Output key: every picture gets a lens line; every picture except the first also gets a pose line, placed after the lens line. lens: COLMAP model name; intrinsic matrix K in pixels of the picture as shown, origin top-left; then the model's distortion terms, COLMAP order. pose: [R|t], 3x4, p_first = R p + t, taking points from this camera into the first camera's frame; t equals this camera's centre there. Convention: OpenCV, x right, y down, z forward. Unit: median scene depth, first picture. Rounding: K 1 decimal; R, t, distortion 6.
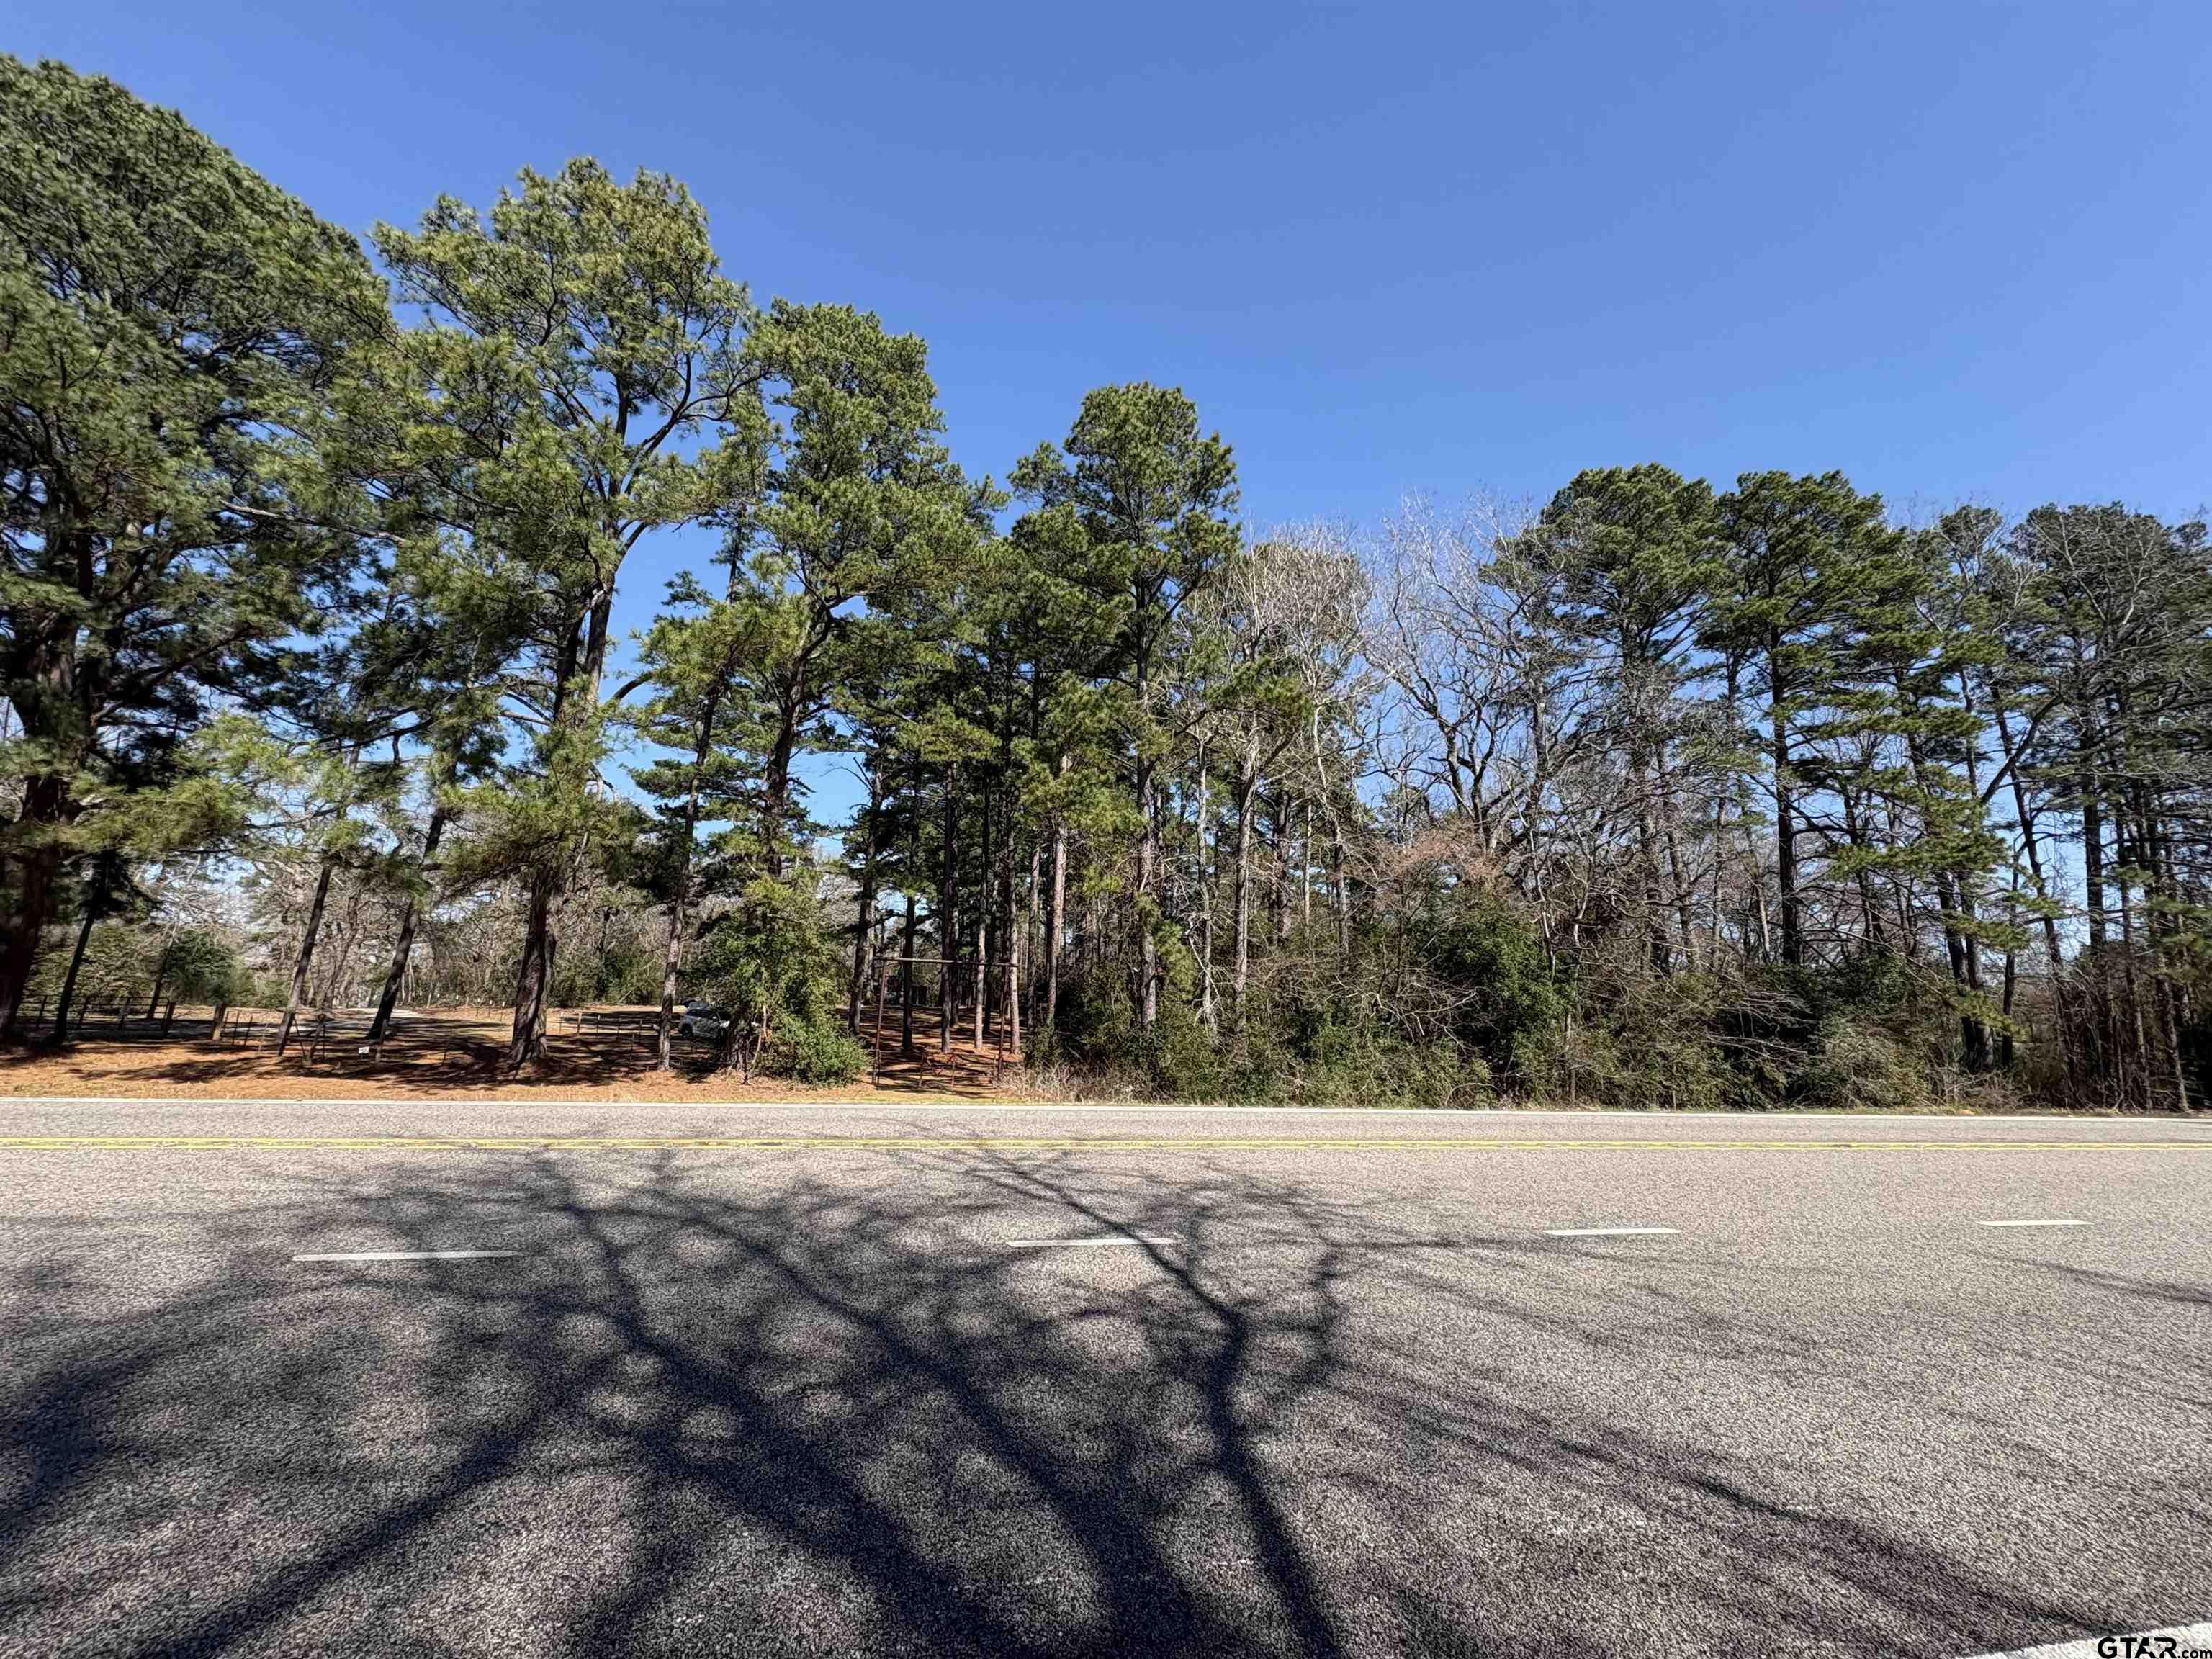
lens RADIAL K [[890.9, 0, 1107.7], [0, 890.9, 841.2], [0, 0, 1]] dist [0.001819, -0.000836]
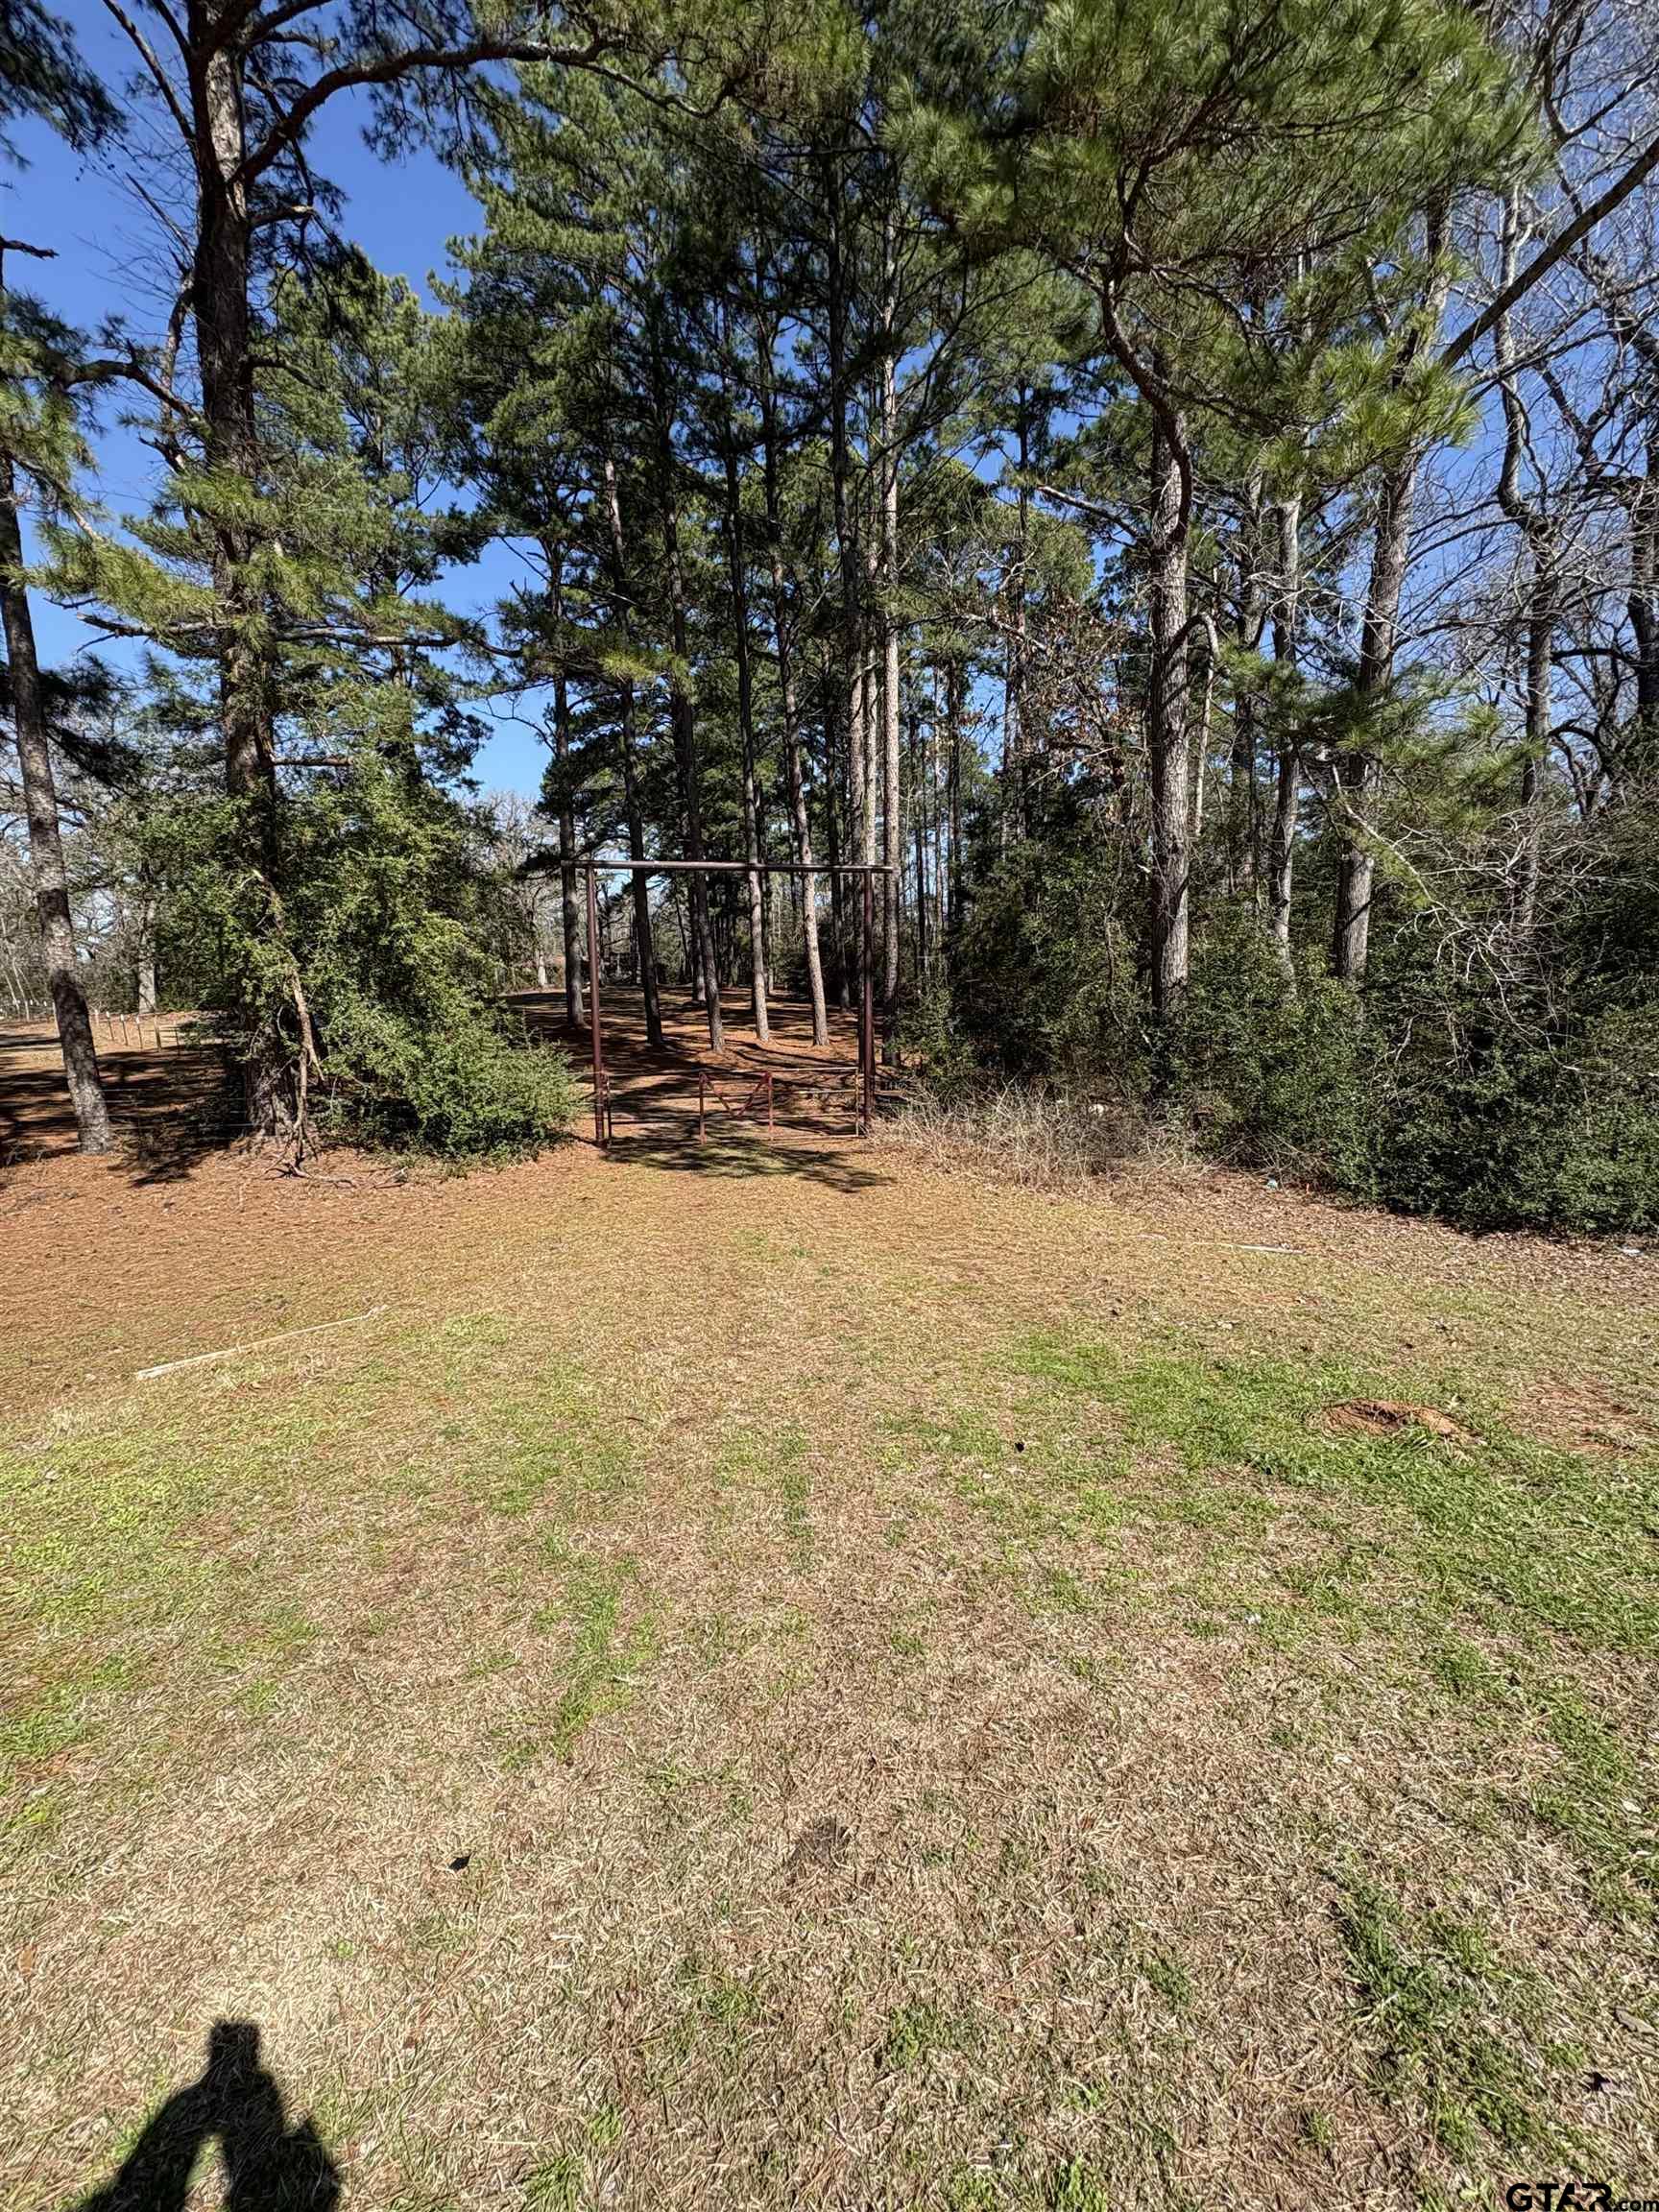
lens RADIAL K [[890.9, 0, 822.1], [0, 890.9, 1106.6], [0, 0, 1]] dist [0.001819, -0.000836]
pose [[0.998441, -0.046676, -0.030625, -0.114096], [0.054024, 0.946108, 0.319314, 0.097326], [0.014070, -0.320470, 0.947154, 0.491513]]
